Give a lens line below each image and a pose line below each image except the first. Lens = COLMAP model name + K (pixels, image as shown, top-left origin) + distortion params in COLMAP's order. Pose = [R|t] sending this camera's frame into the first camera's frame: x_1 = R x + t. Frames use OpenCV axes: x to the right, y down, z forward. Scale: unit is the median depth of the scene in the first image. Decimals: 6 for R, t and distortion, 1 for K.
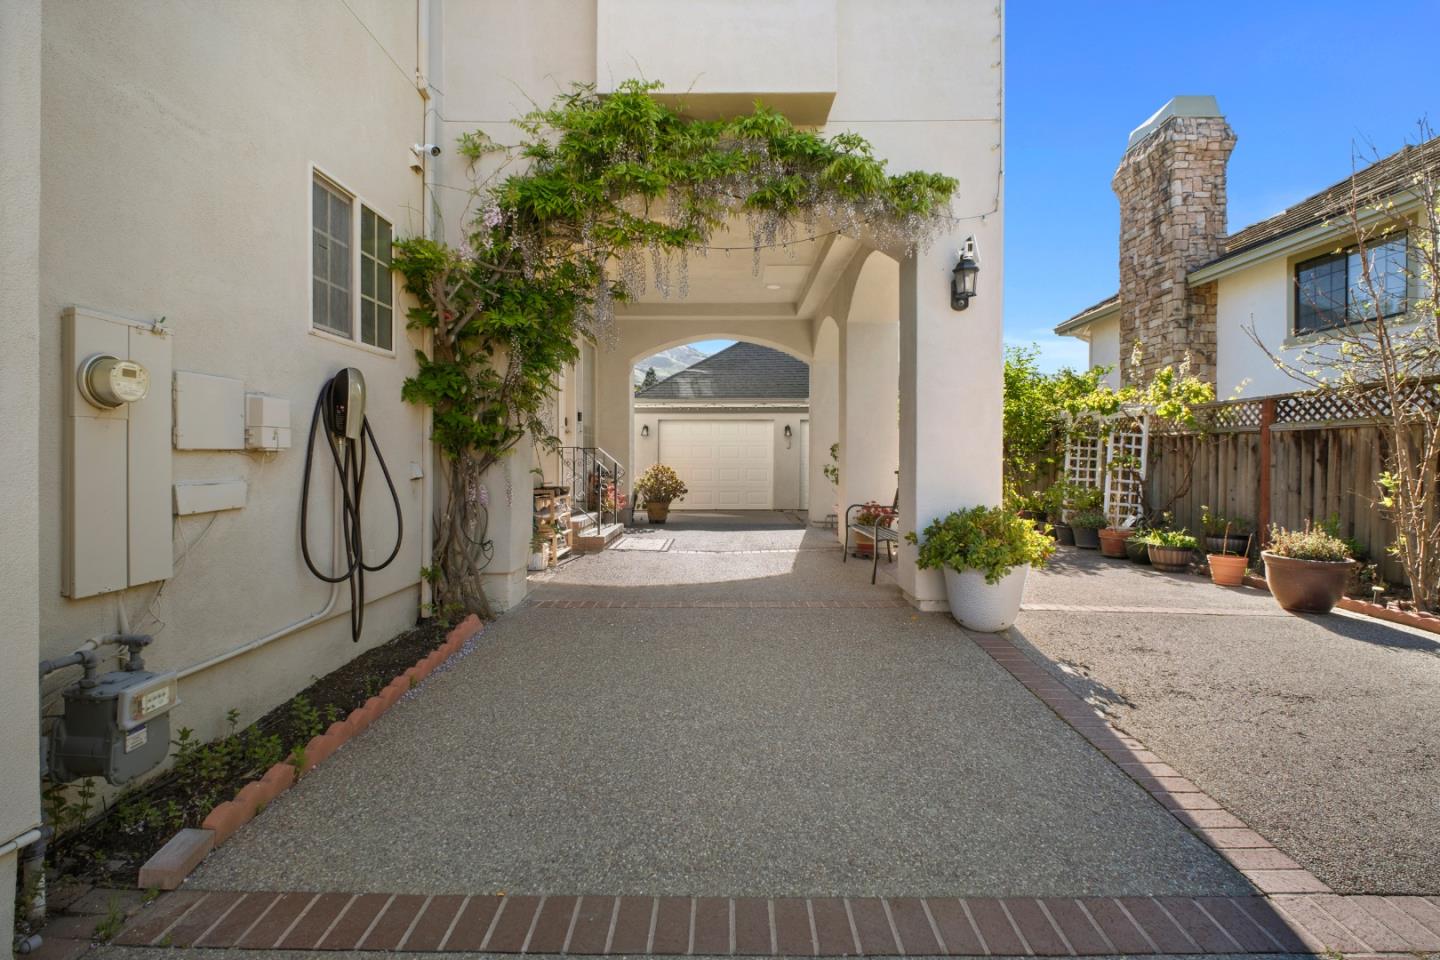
lens RADIAL K [[657.6, 0, 715.9], [0, 657.6, 454.5], [0, 0, 1]] dist [-0.000124, -0.005996]
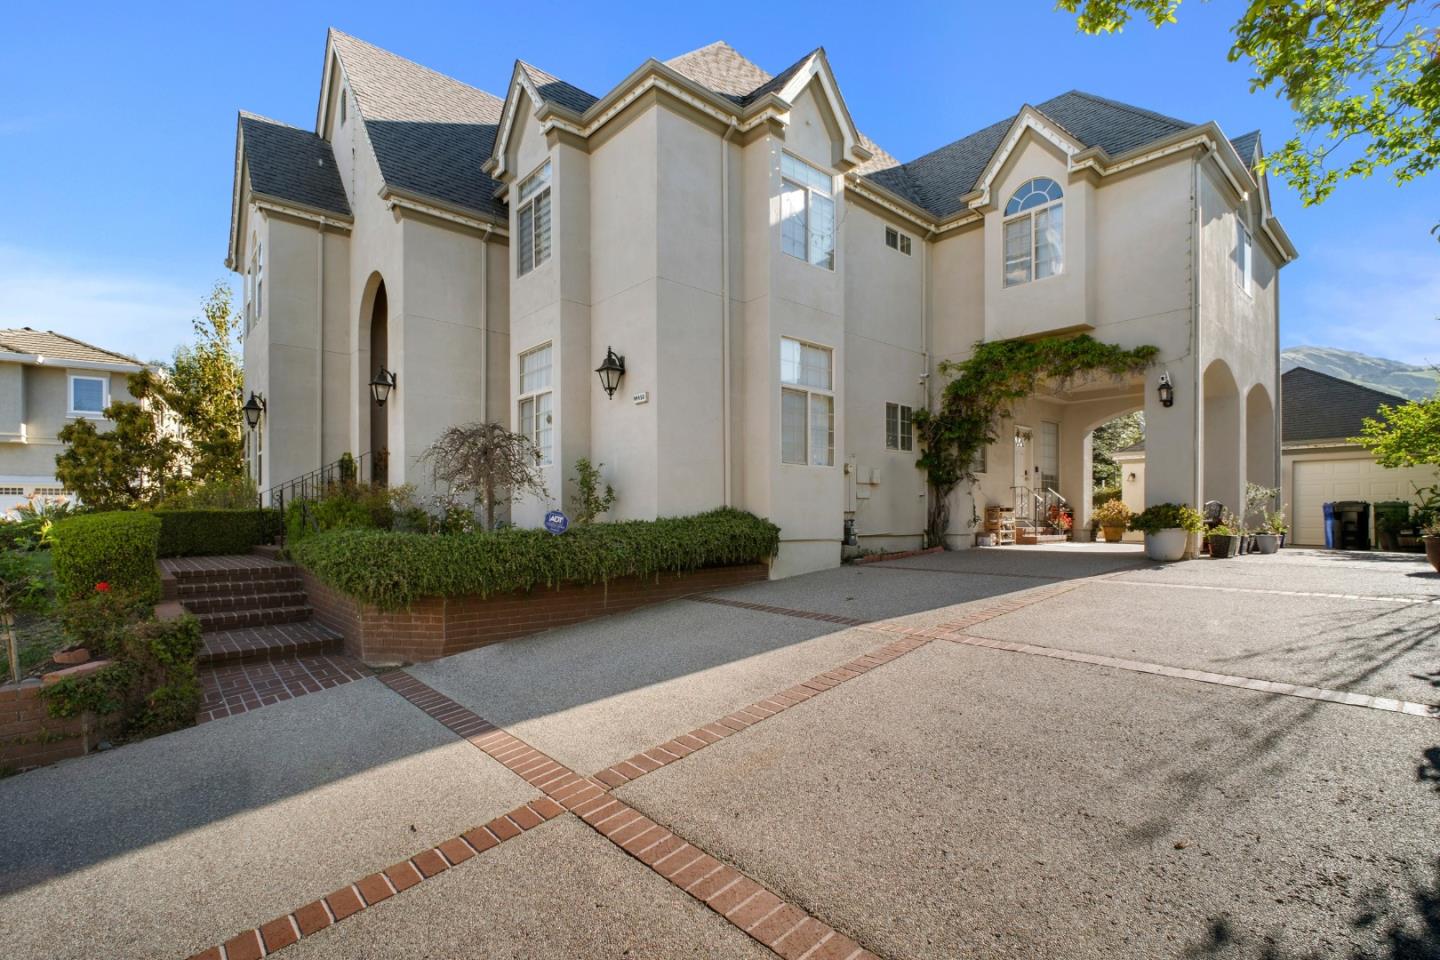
lens RADIAL K [[657.6, 0, 723.9], [0, 657.6, 519.5], [0, 0, 1]] dist [-0.000124, -0.005996]
pose [[0.673386, 0.003866, -0.739281, 1.004705], [0.002794, 0.999966, 0.007774, 0.109675], [0.739286, -0.007300, 0.673352, -1.439563]]
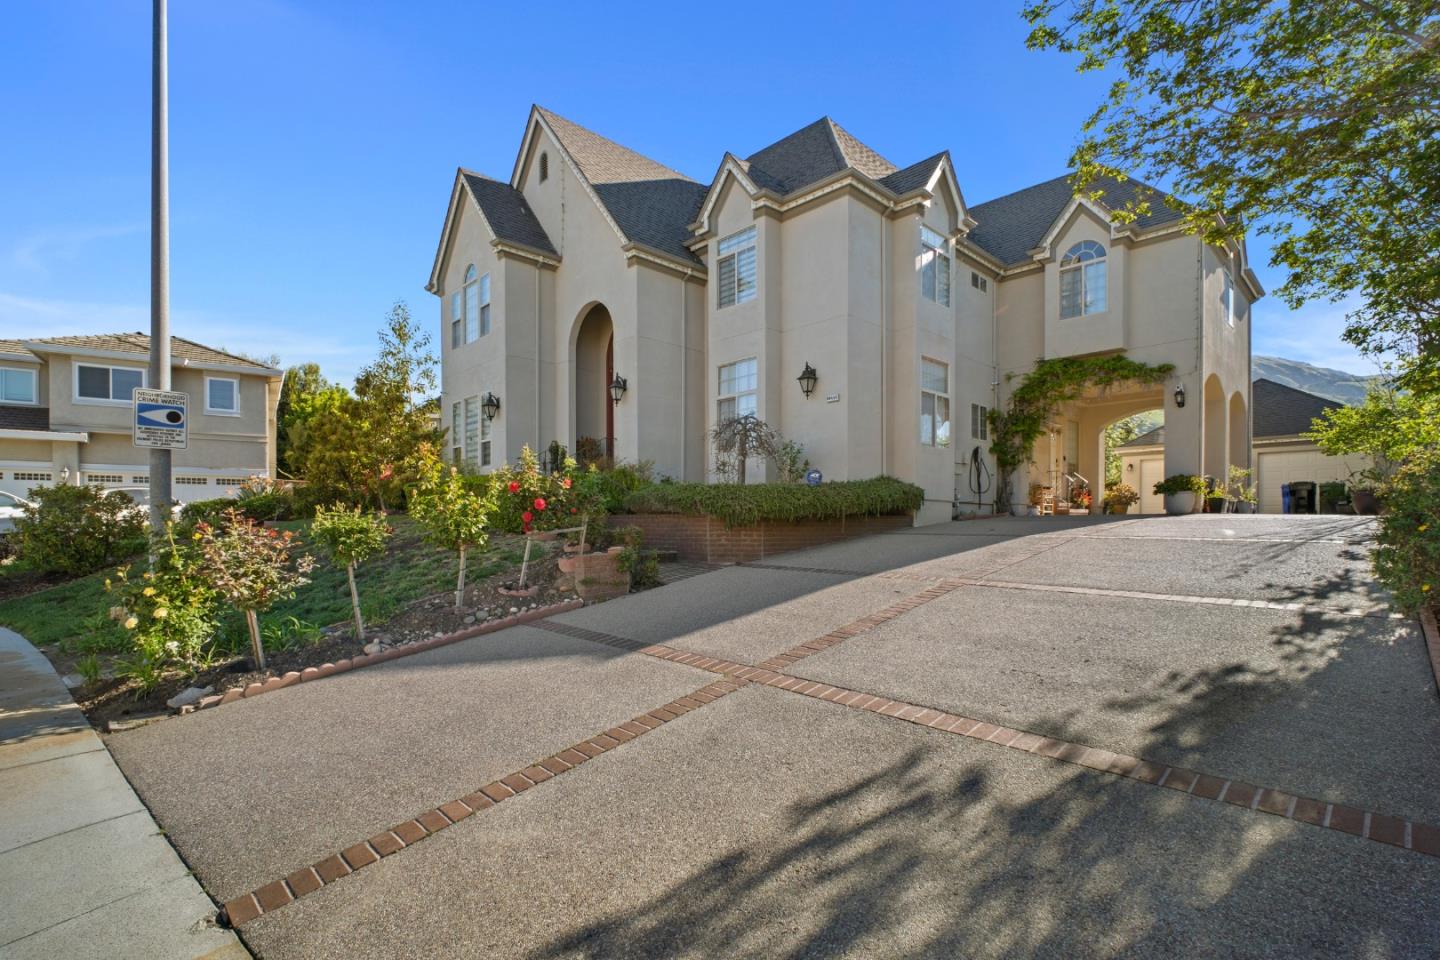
lens RADIAL K [[657.6, 0, 726.4], [0, 657.6, 531.0], [0, 0, 1]] dist [-0.000124, -0.005996]
pose [[0.707464, 0.008204, -0.706702, 1.061254], [0.005613, 0.999836, 0.017227, 0.274163], [0.706727, -0.016154, 0.707302, -2.583133]]
